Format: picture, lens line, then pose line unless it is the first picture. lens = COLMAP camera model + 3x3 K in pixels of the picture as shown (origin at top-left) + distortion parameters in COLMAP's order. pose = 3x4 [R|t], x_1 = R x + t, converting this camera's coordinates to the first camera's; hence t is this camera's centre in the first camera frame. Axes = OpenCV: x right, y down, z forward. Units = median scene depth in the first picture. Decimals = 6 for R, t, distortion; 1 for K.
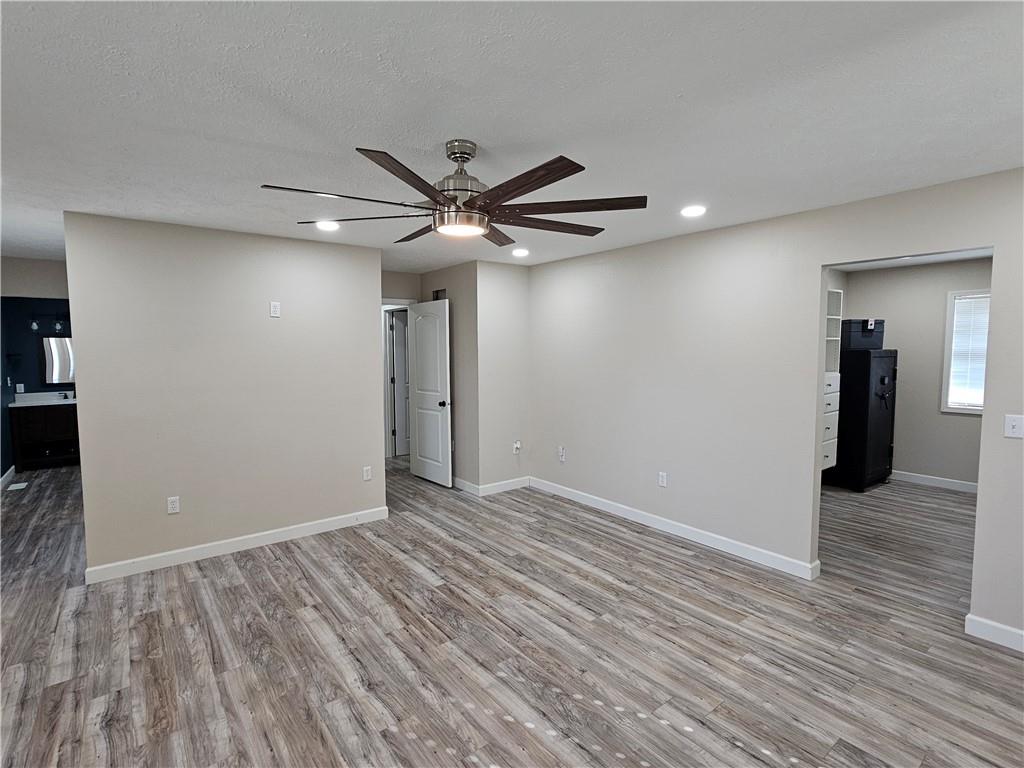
lens RADIAL K [[504.2, 0, 507.5], [0, 504.2, 386.6], [0, 0, 1]] dist [-0.006816, 0.005002]
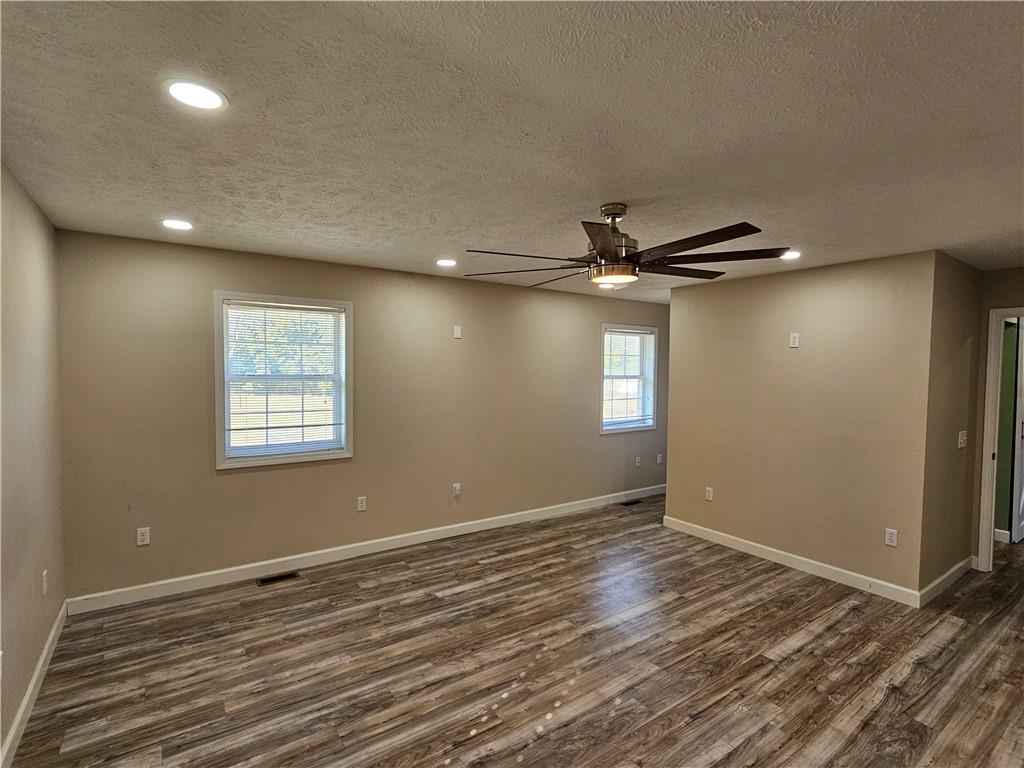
lens RADIAL K [[504.2, 0, 512.2], [0, 504.2, 387.7], [0, 0, 1]] dist [-0.006816, 0.005002]
pose [[-0.036958, 0.049231, -0.998103, 0.749018], [-0.089986, 0.994564, 0.052388, -0.072685], [0.995257, 0.091751, -0.032327, 0.576964]]
